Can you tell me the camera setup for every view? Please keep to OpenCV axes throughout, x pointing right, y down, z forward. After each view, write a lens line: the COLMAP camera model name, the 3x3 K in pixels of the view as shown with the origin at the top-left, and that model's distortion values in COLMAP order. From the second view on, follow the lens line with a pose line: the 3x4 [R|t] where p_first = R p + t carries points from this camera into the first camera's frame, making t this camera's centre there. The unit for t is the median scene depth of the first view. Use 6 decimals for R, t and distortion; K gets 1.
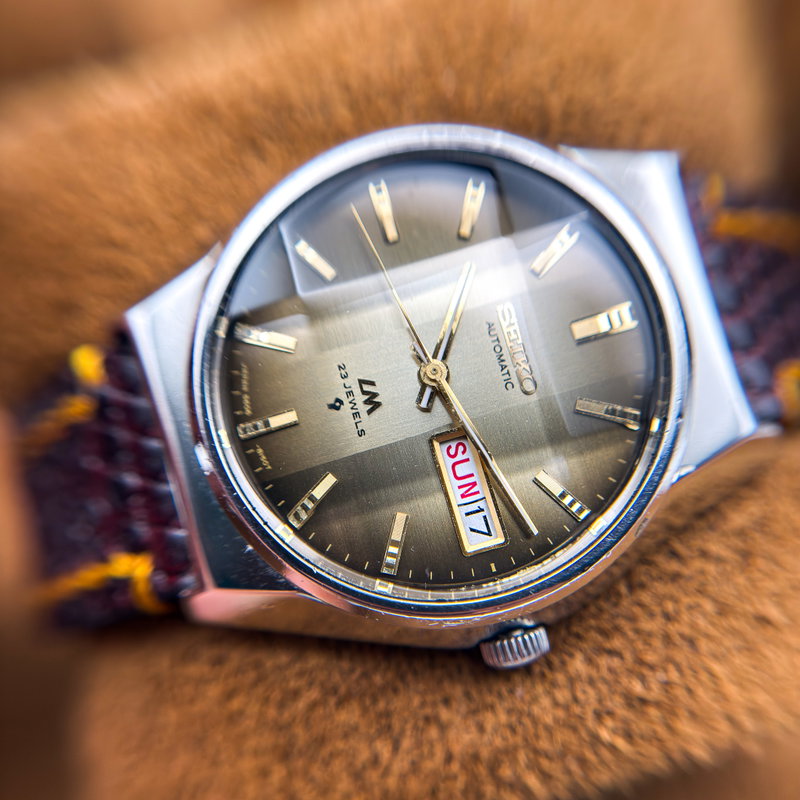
lens RADIAL K [[896.0, 0, 405.1], [0, 896.0, 408.5], [0, 0, 1]] dist [0.657156, 0.000000]
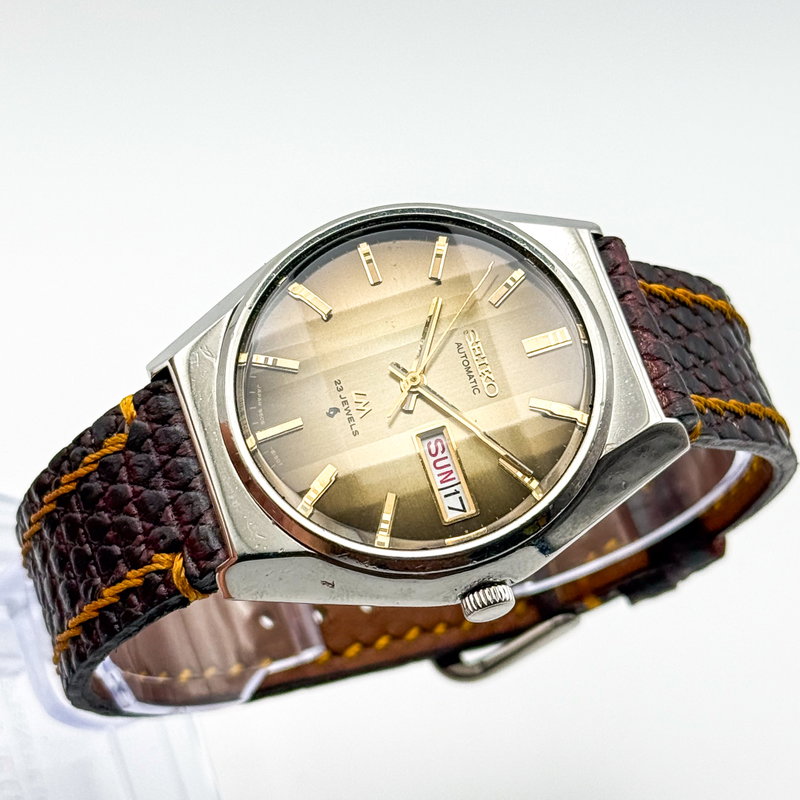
lens RADIAL K [[2336.5, 0, 406.5], [0, 2336.5, 397.3], [0, 0, 1]] dist [0.455506, 0.000000]
pose [[0.999330, -0.035921, 0.006991, -0.000860], [0.036561, 0.971837, -0.232802, 0.710729], [0.001568, 0.232902, 0.972499, -2.055373]]
